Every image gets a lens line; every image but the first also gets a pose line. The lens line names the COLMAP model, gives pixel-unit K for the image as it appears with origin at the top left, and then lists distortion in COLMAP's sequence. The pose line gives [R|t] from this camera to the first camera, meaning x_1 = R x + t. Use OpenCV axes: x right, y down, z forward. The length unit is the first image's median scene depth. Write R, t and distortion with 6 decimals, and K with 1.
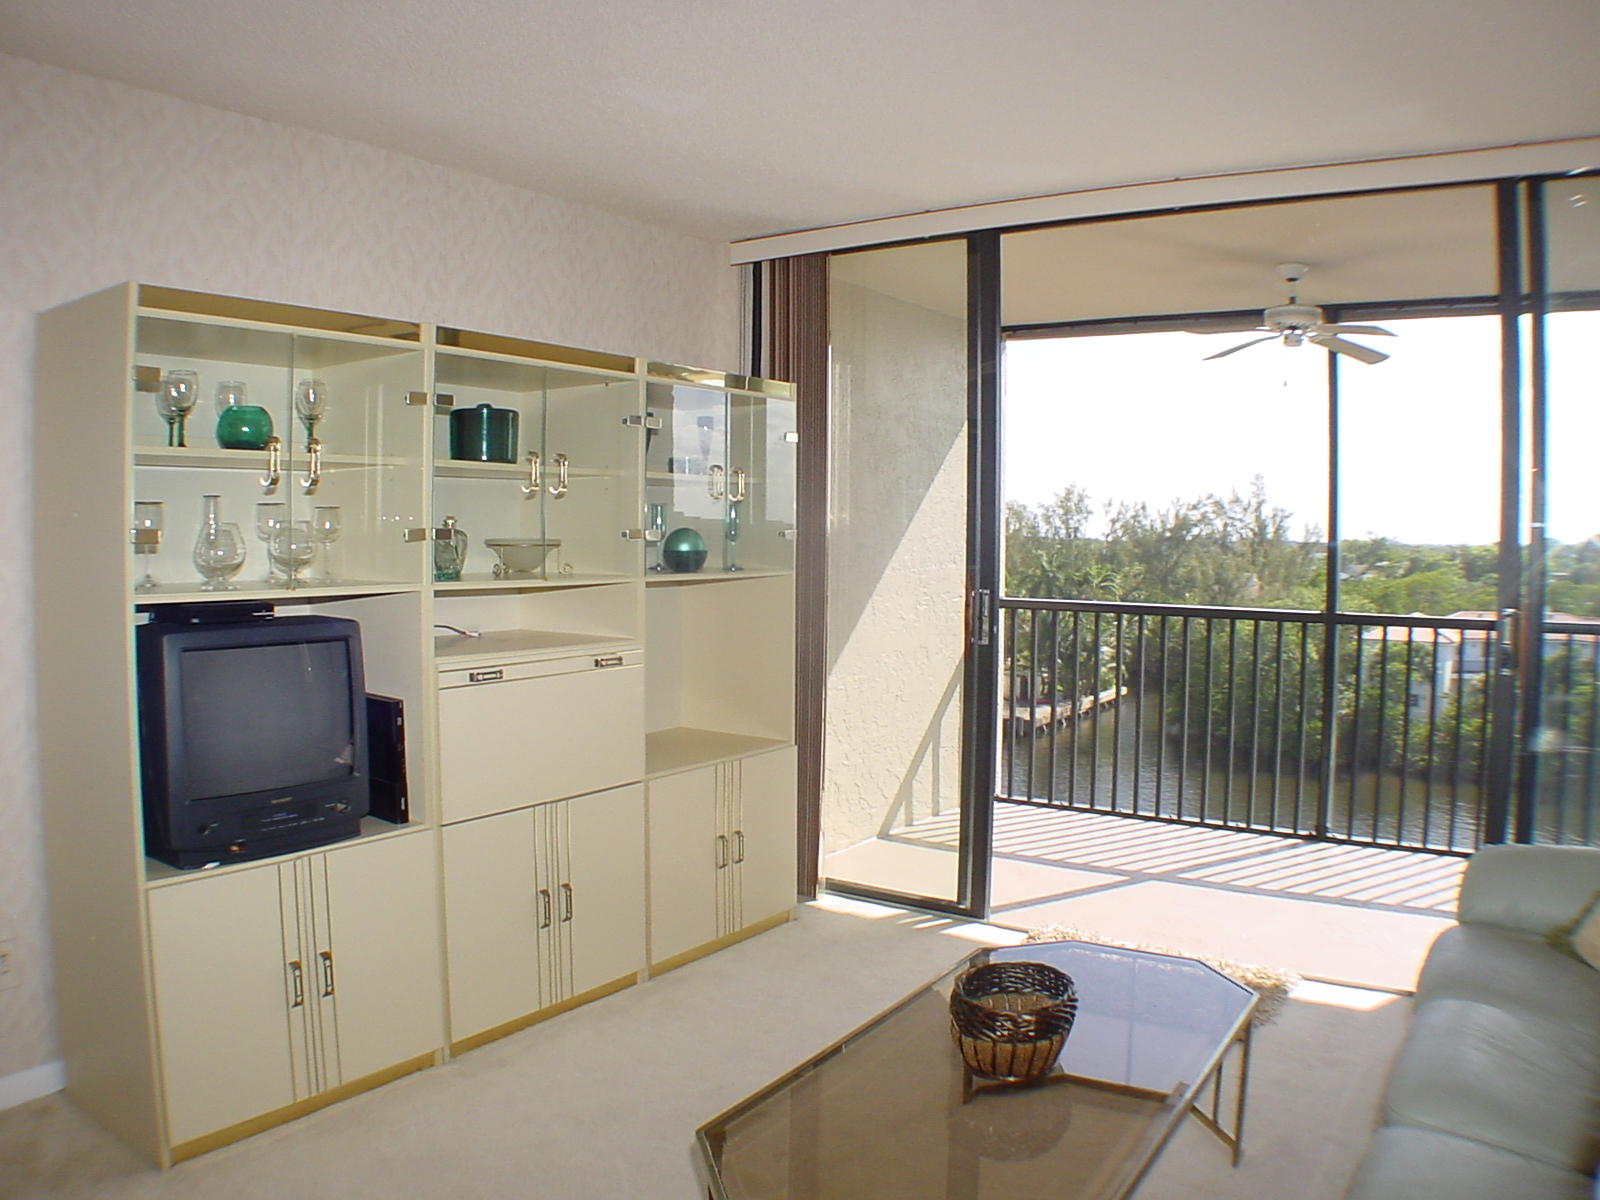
lens RADIAL K [[1238.0, 0, 800.7], [0, 1238.0, 601.4], [0, 0, 1]] dist [-0.257663, 0.113525]
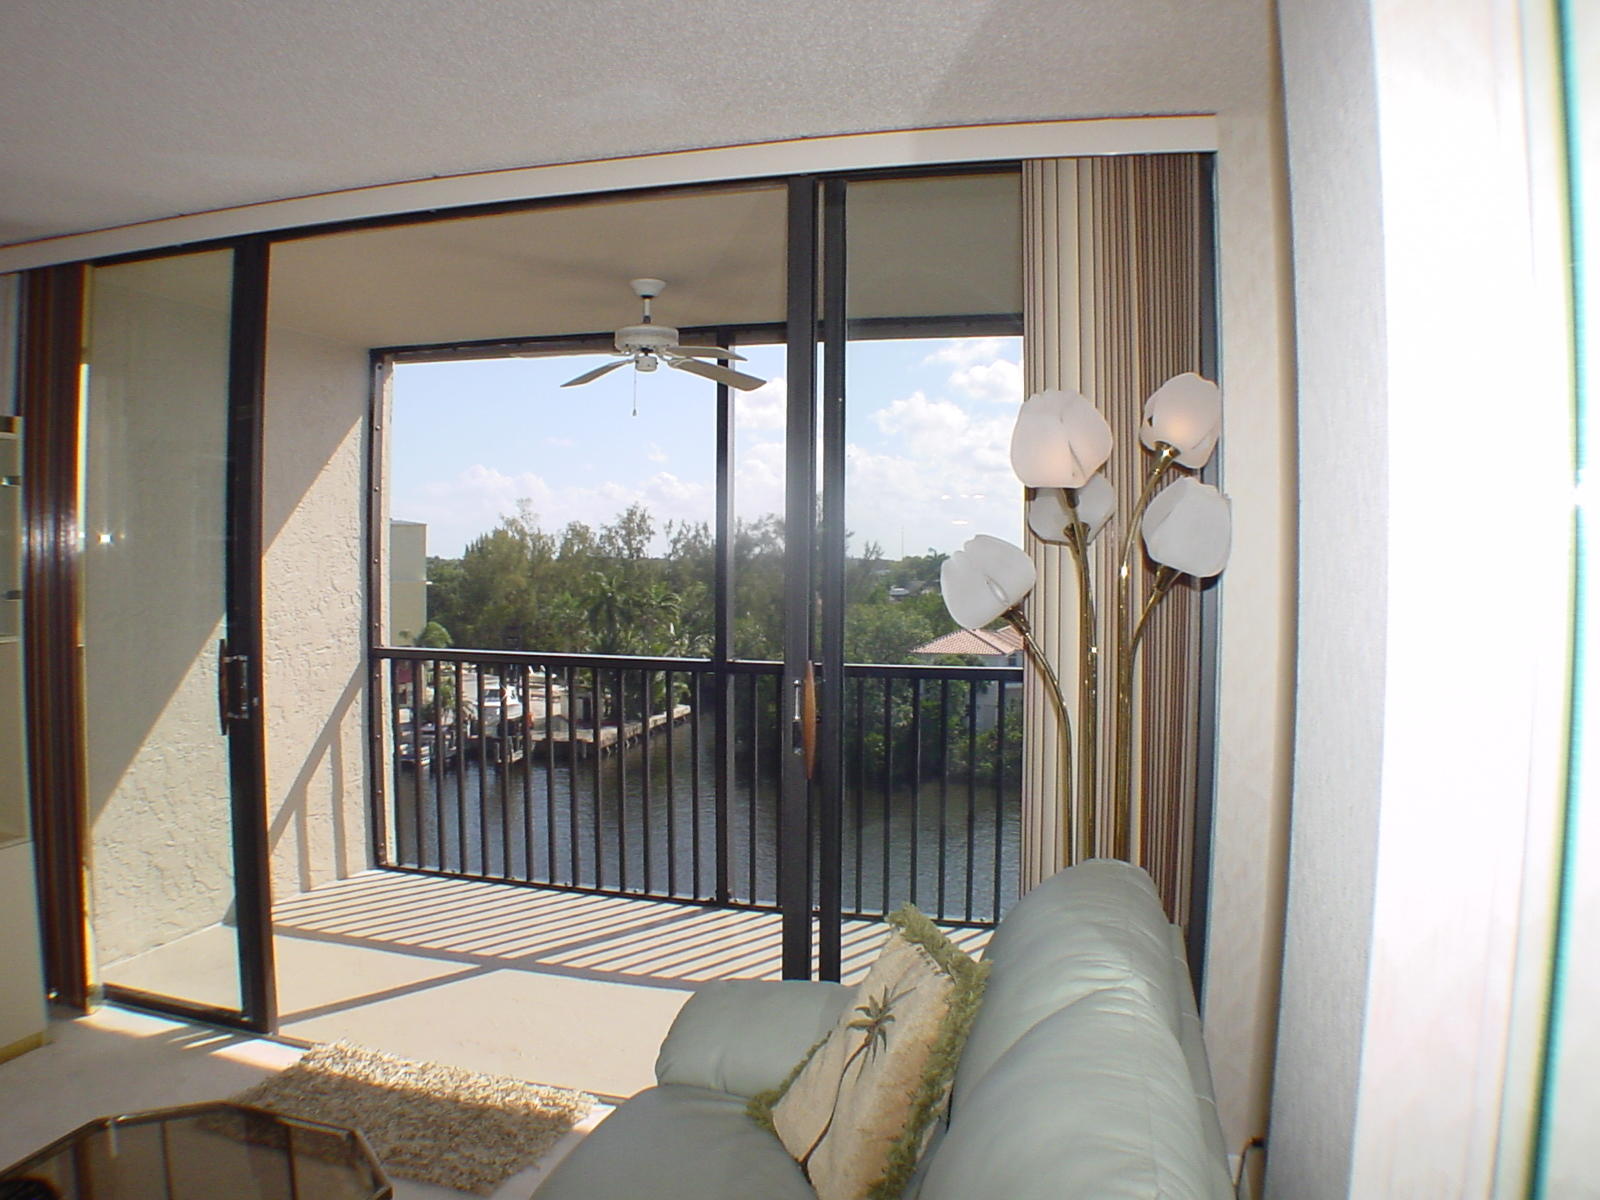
lens RADIAL K [[1238.0, 0, 797.5], [0, 1238.0, 602.4], [0, 0, 1]] dist [-0.257663, 0.113525]
pose [[0.941417, -0.012493, 0.337013, 0.174609], [0.017701, 0.999767, -0.012385, -0.021931], [-0.336780, 0.017625, 0.941419, 0.069629]]
